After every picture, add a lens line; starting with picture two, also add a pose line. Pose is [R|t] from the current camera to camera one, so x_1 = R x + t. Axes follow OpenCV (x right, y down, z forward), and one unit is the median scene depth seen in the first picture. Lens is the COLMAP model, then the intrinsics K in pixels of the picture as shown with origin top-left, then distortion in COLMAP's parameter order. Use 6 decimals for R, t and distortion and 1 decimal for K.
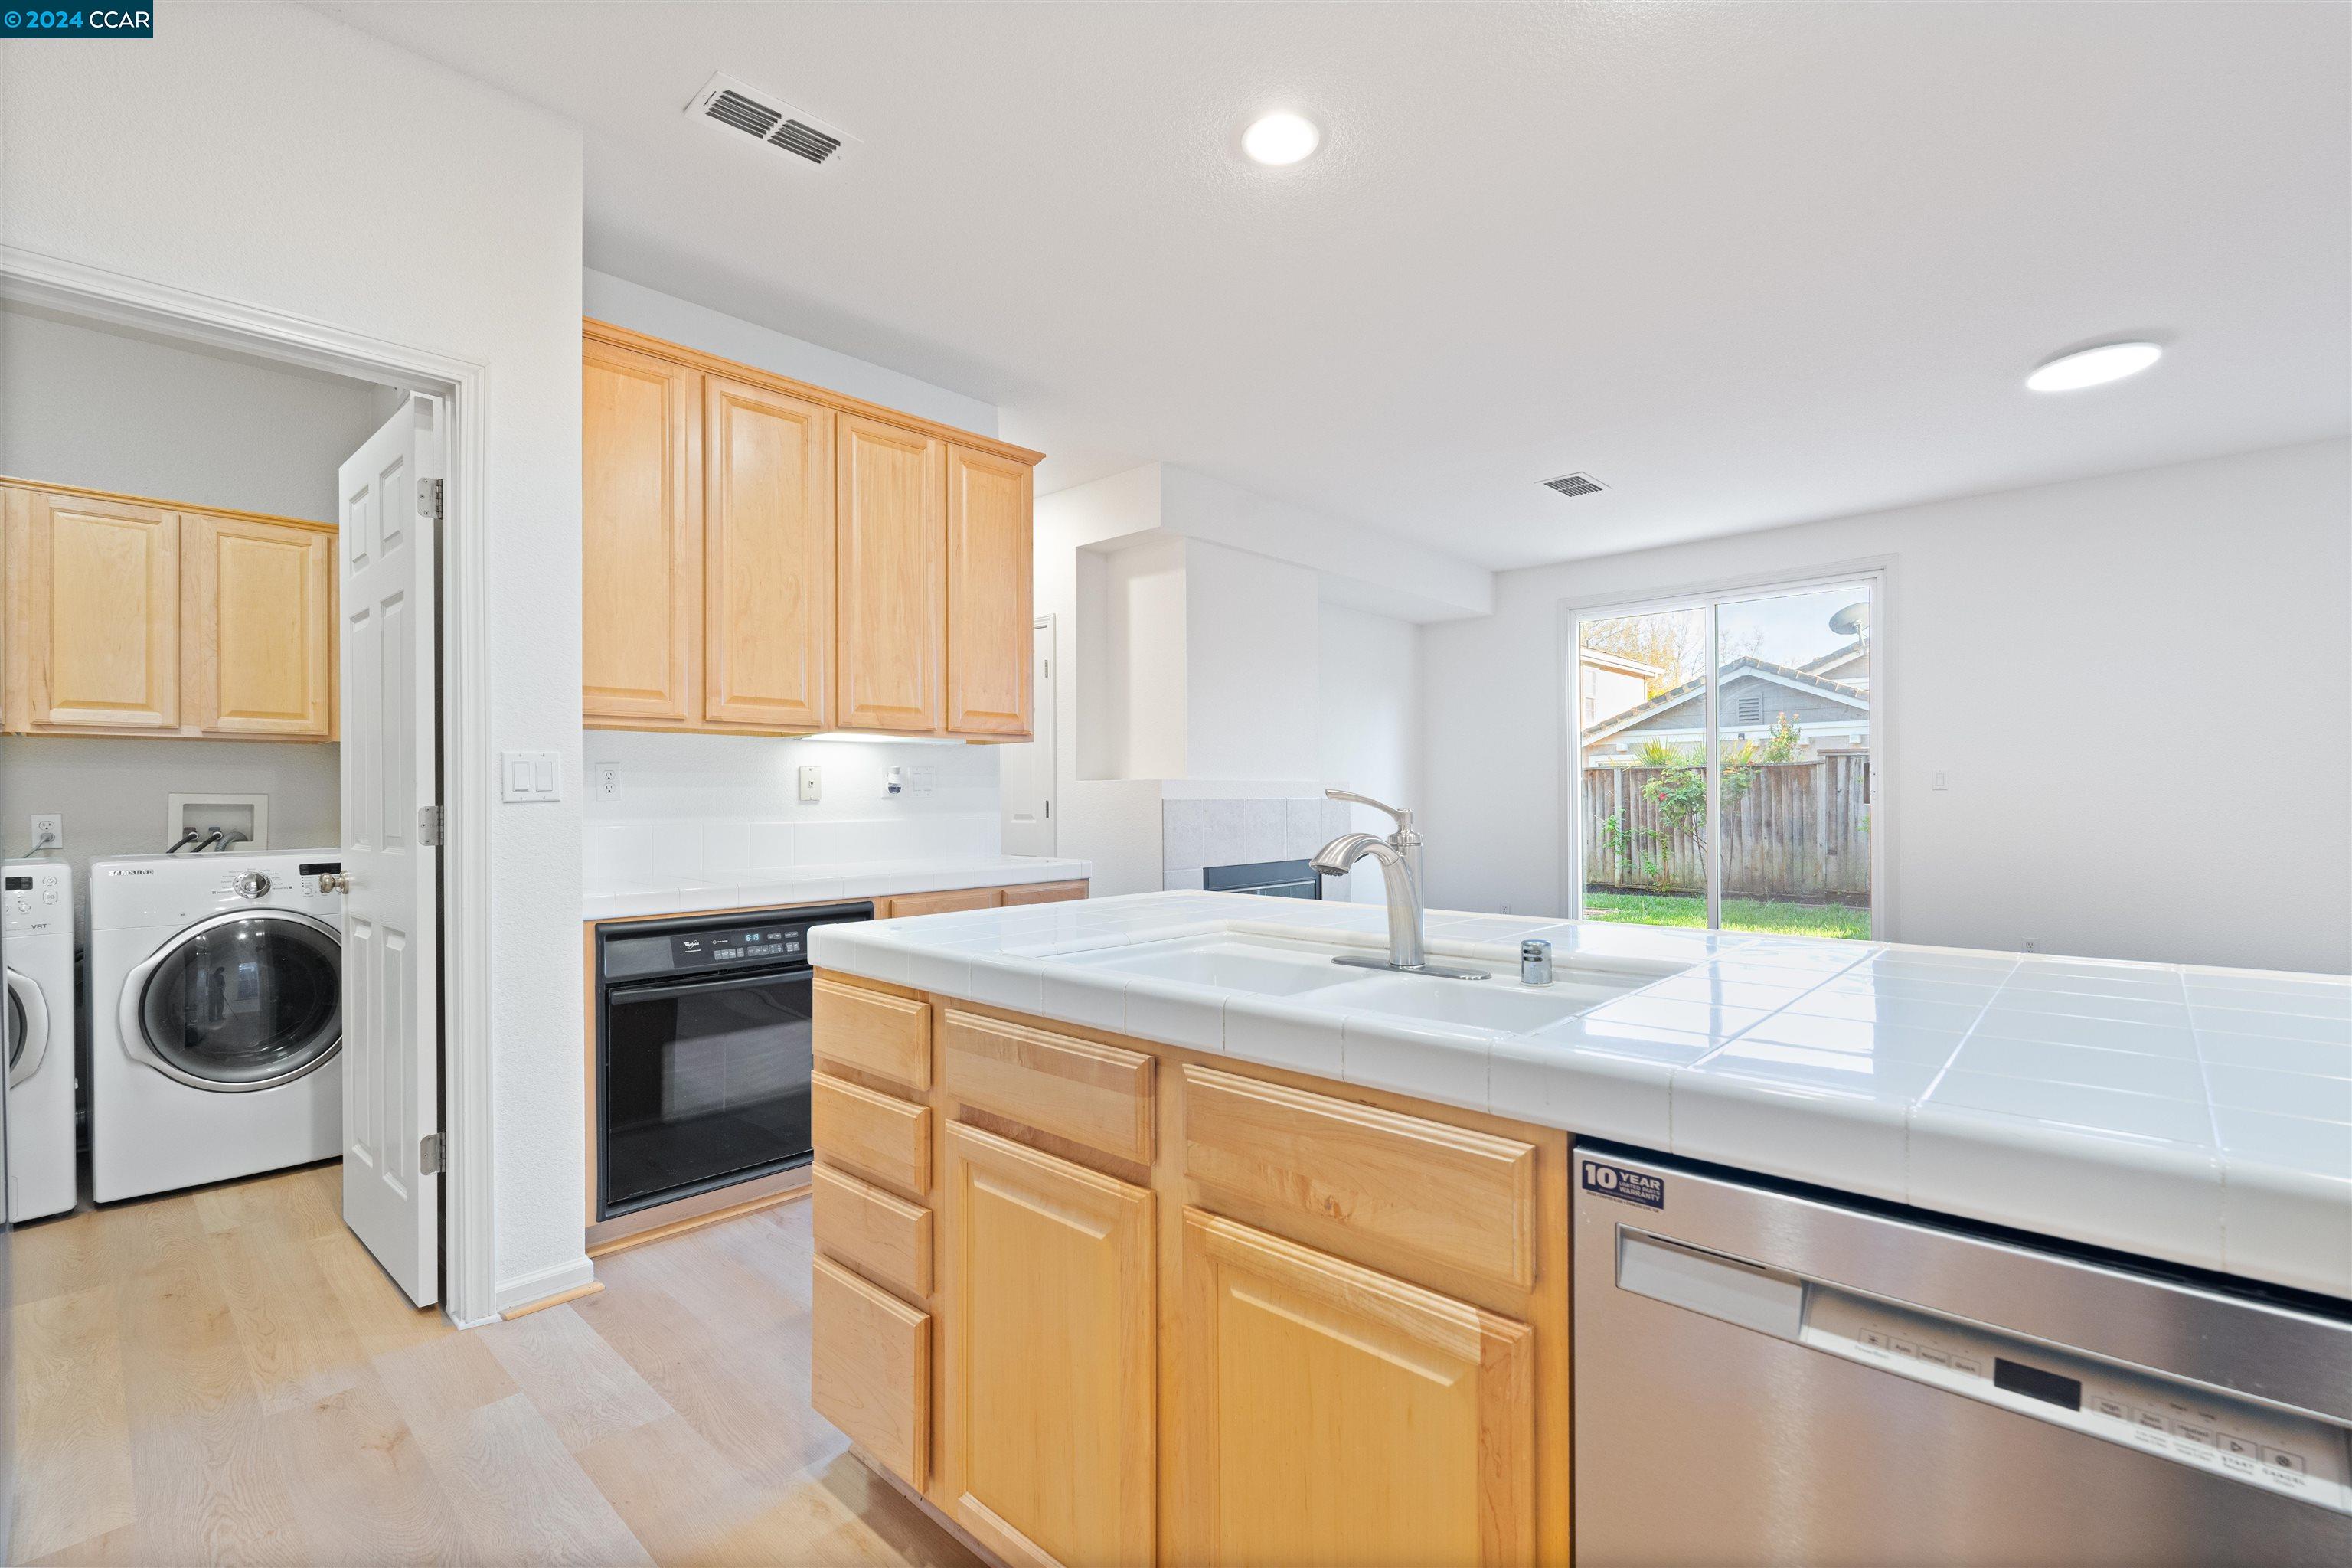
lens RADIAL K [[1026.5, 0, 1186.0], [0, 1026.5, 796.2], [0, 0, 1]] dist [-0.004790, -0.000765]
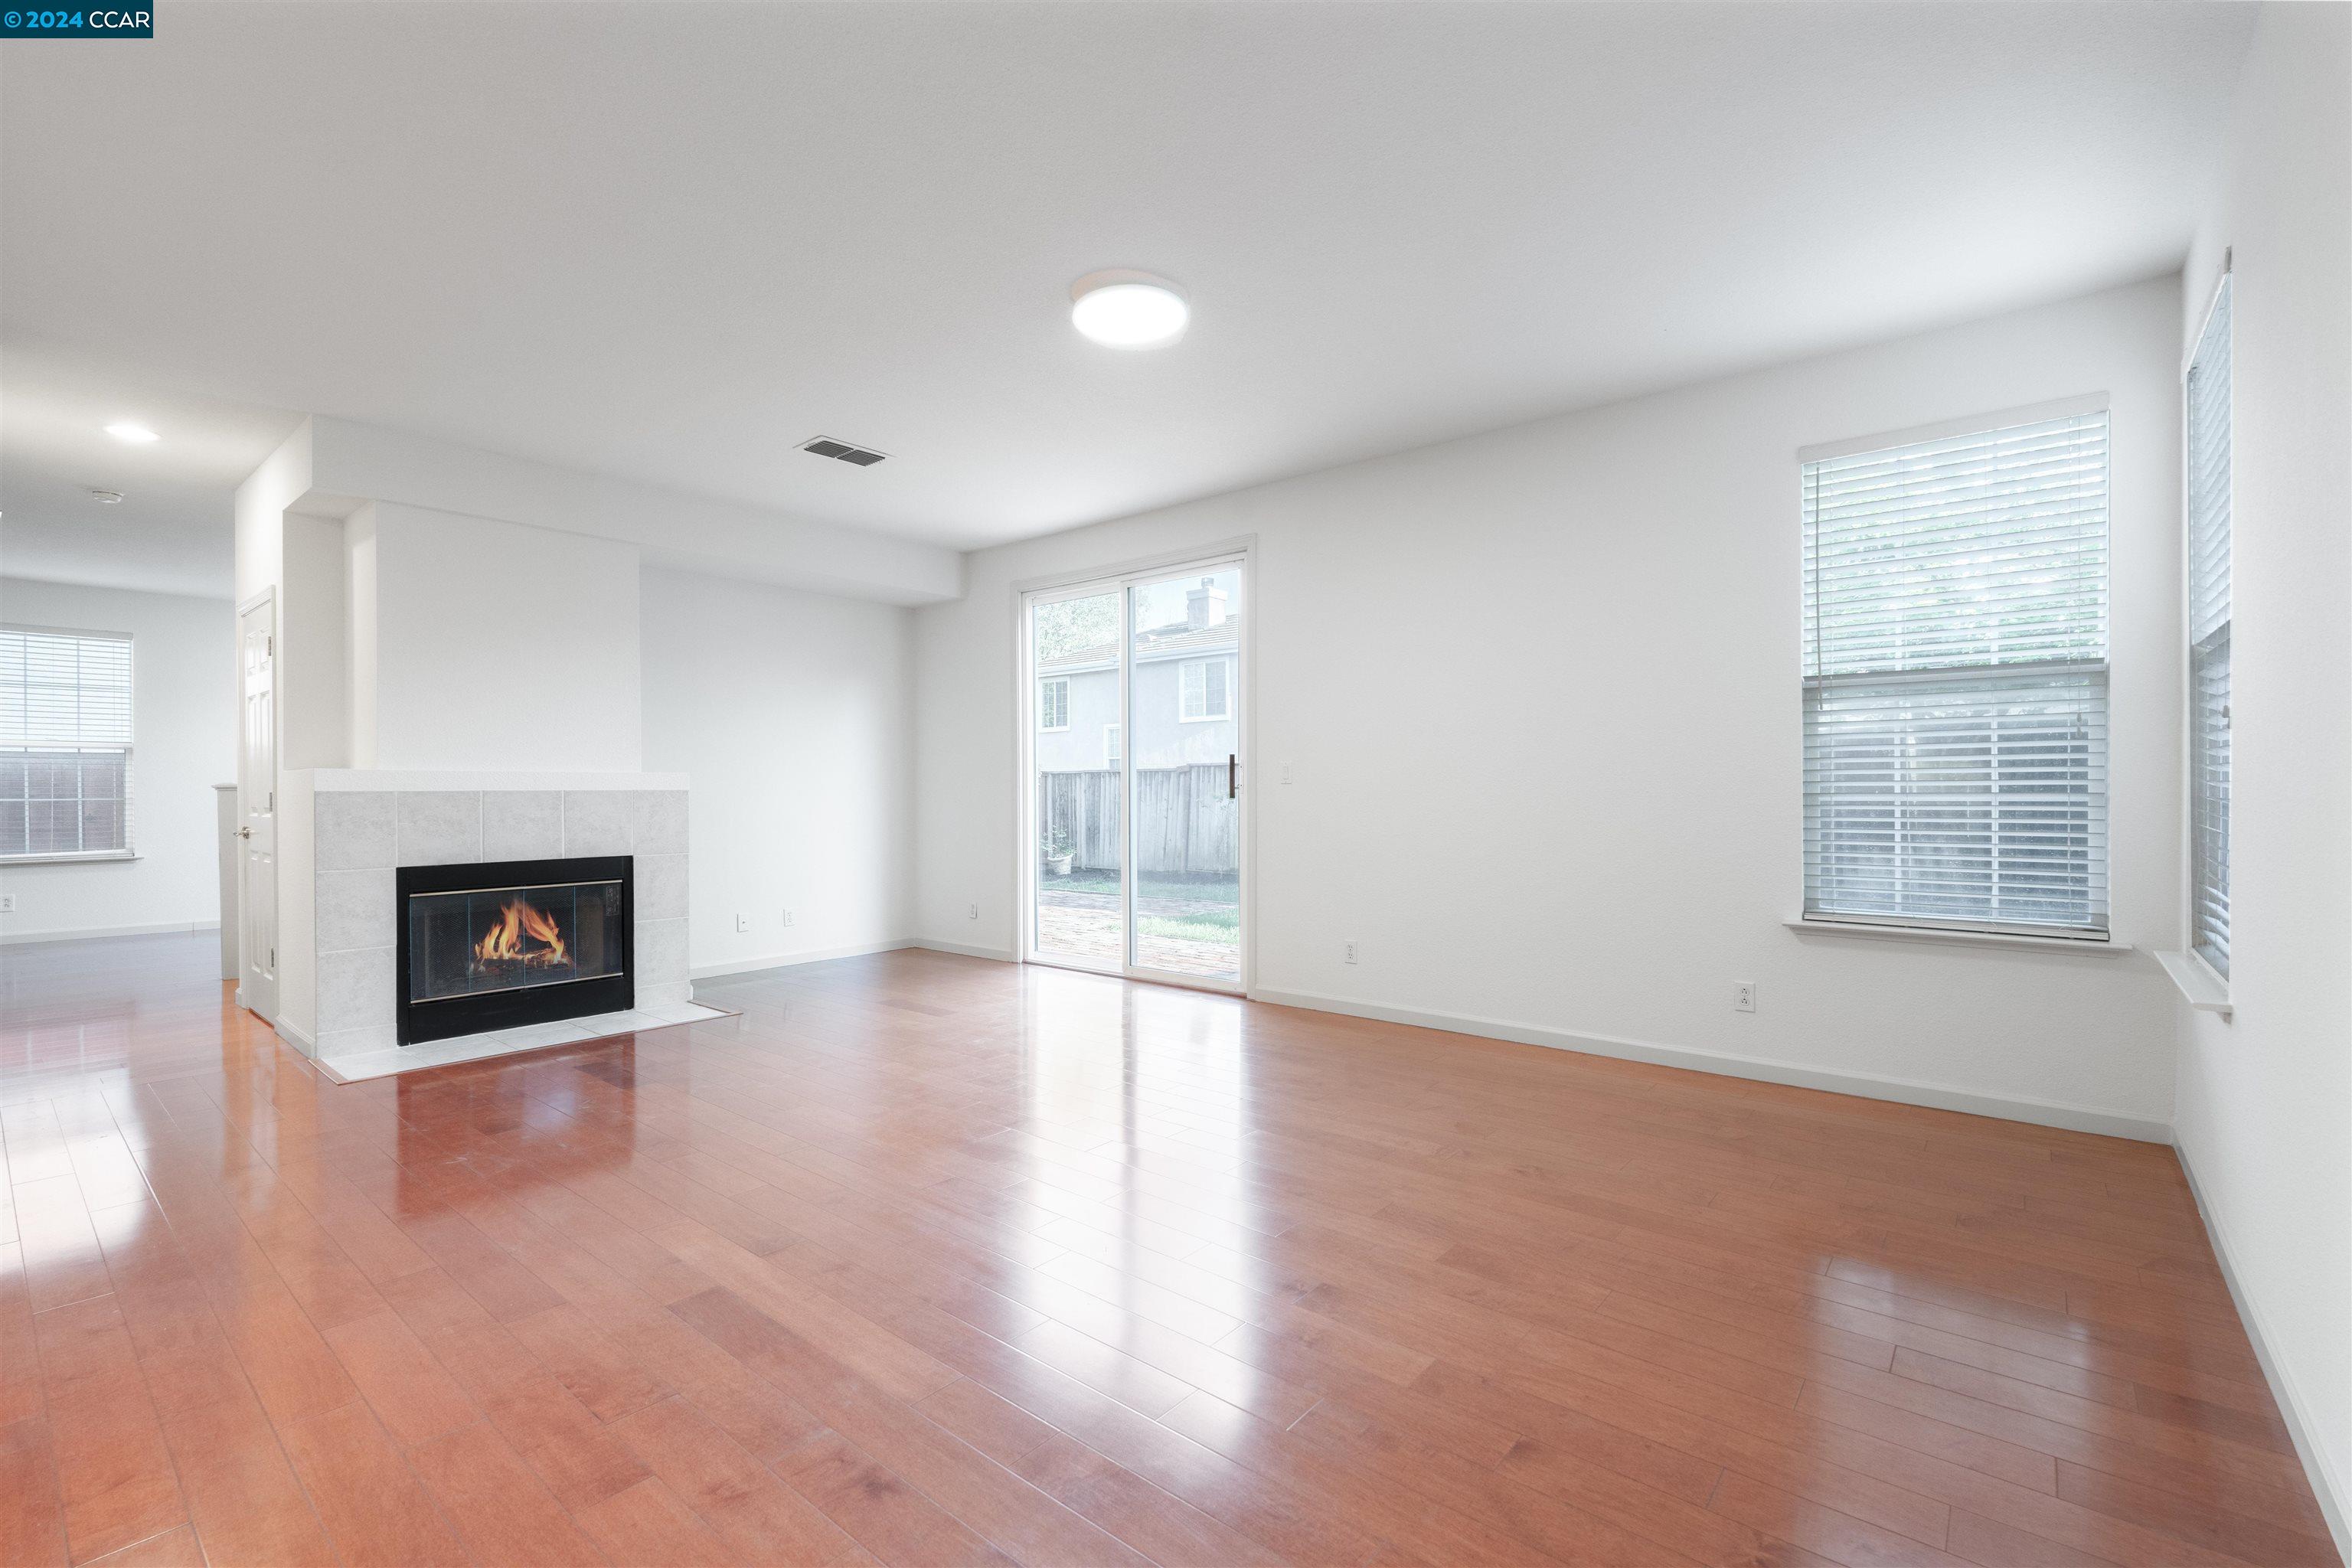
lens RADIAL K [[1026.5, 0, 1179.2], [0, 1026.5, 786.3], [0, 0, 1]] dist [-0.004790, -0.000765]
pose [[0.998436, 0.003693, 0.055788, 0.942559], [-0.003633, 0.999993, -0.001182, -0.004119], [-0.055792, 0.000978, 0.998442, 0.091986]]
